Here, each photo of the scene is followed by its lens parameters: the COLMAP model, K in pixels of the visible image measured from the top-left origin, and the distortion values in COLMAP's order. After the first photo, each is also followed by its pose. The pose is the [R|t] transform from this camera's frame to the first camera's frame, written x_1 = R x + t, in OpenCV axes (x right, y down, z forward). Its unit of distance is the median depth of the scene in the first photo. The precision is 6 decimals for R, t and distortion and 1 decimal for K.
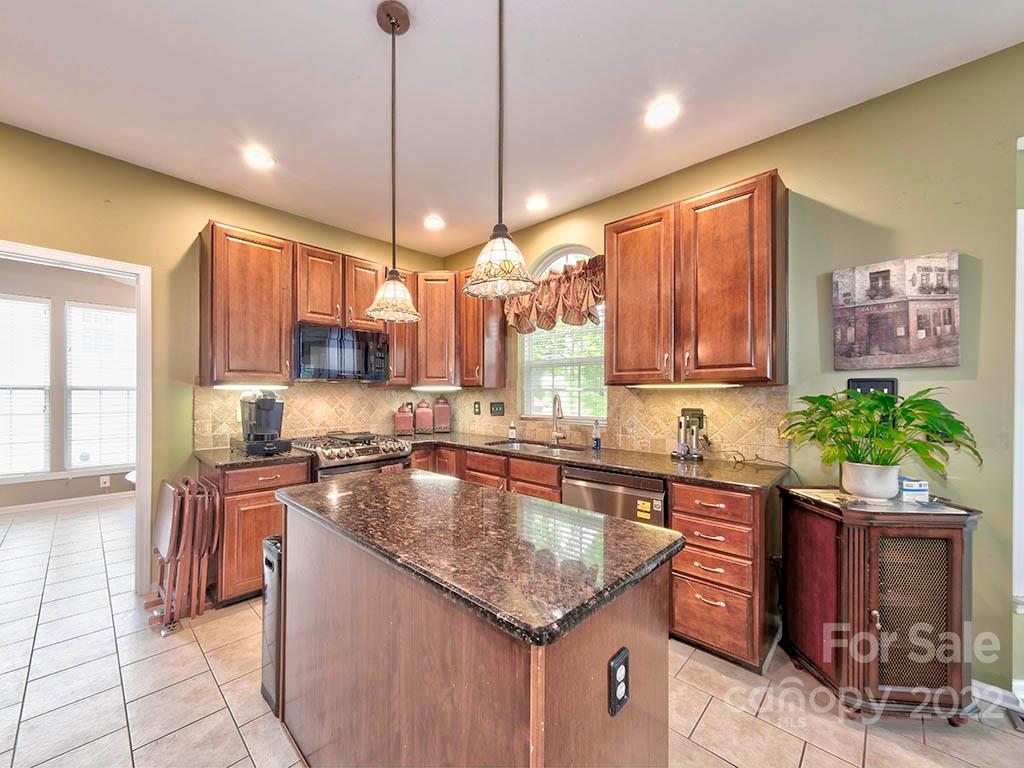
lens RADIAL K [[402.4, 0, 467.3], [0, 402.4, 390.9], [0, 0, 1]] dist [0.005421, 0.000069]
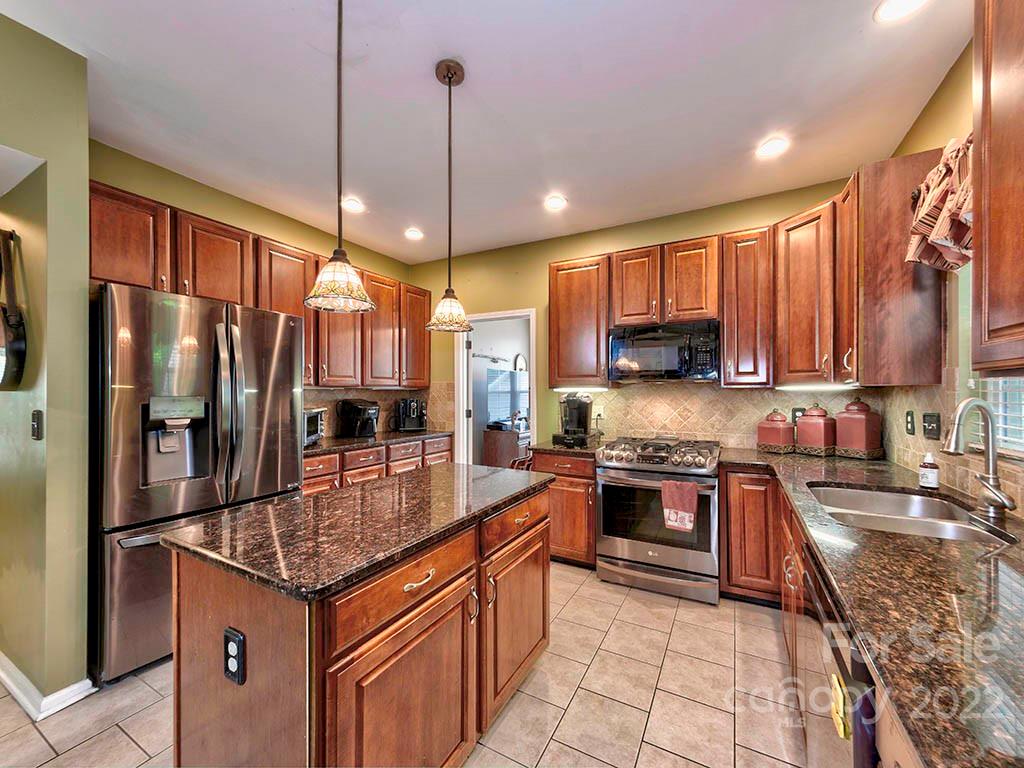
lens RADIAL K [[402.4, 0, 512.4], [0, 402.4, 391.7], [0, 0, 1]] dist [0.005421, 0.000069]
pose [[0.300460, -0.005385, -0.953779, 0.432939], [0.003235, 0.999984, -0.004627, 0.002039], [0.953789, -0.001695, 0.300473, 0.362878]]
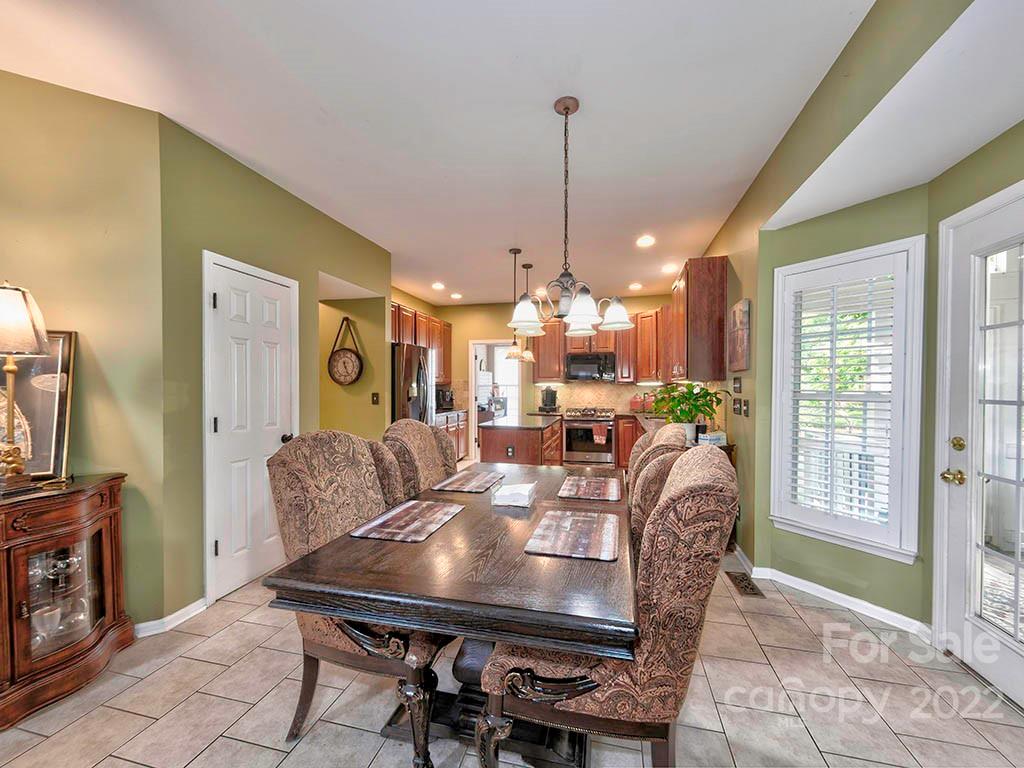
lens RADIAL K [[402.4, 0, 508.0], [0, 402.4, 388.7], [0, 0, 1]] dist [0.005421, 0.000069]
pose [[0.523766, 0.001368, -0.851861, 1.067740], [0.004113, 0.999983, 0.004135, 0.004840], [0.851852, -0.005670, 0.523752, -0.344767]]
